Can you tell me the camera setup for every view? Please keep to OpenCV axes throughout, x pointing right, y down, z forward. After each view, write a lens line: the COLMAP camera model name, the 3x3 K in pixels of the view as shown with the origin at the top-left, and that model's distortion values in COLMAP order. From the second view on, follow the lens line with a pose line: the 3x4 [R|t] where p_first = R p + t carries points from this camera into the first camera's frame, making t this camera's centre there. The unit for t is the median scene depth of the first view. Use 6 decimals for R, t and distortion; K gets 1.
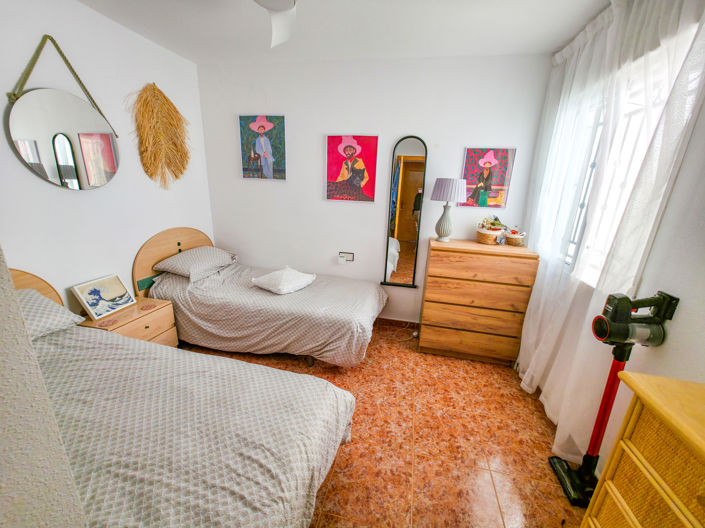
lens RADIAL K [[281.3, 0, 353.0], [0, 281.3, 267.5], [0, 0, 1]] dist [-0.000105, -0.000193]
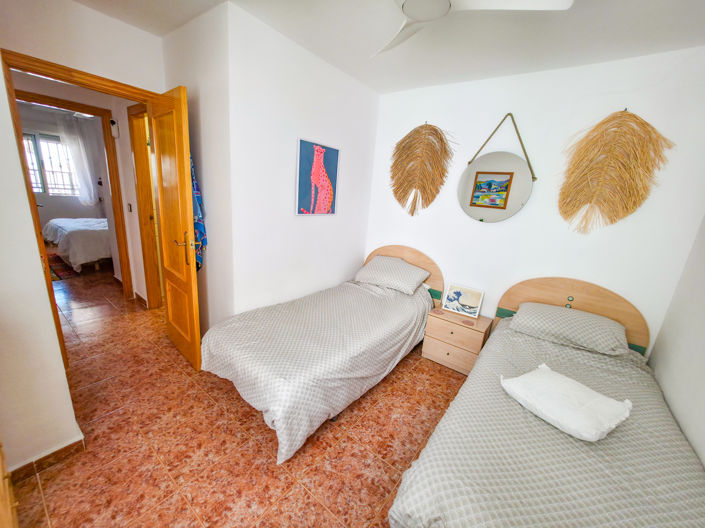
lens RADIAL K [[281.3, 0, 353.0], [0, 281.3, 267.5], [0, 0, 1]] dist [-0.000105, -0.000193]
pose [[-0.413954, 0.151693, -0.897570, 0.377862], [-0.353608, 0.881788, 0.312108, -0.206828], [0.838811, 0.446586, -0.311380, 0.727478]]
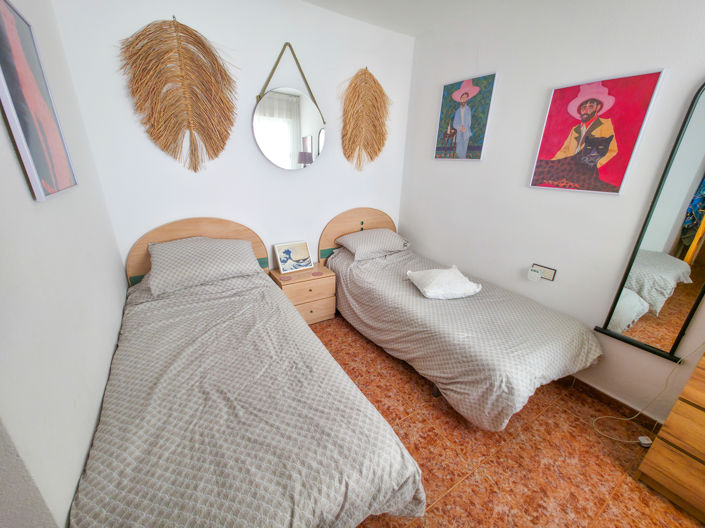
lens RADIAL K [[281.3, 0, 353.0], [0, 281.3, 267.5], [0, 0, 1]] dist [-0.000105, -0.000193]
pose [[0.706266, 0.230132, -0.669498, 0.117728], [-0.201733, 0.971904, 0.121268, -0.044405], [0.678596, 0.049412, 0.732848, 0.214590]]
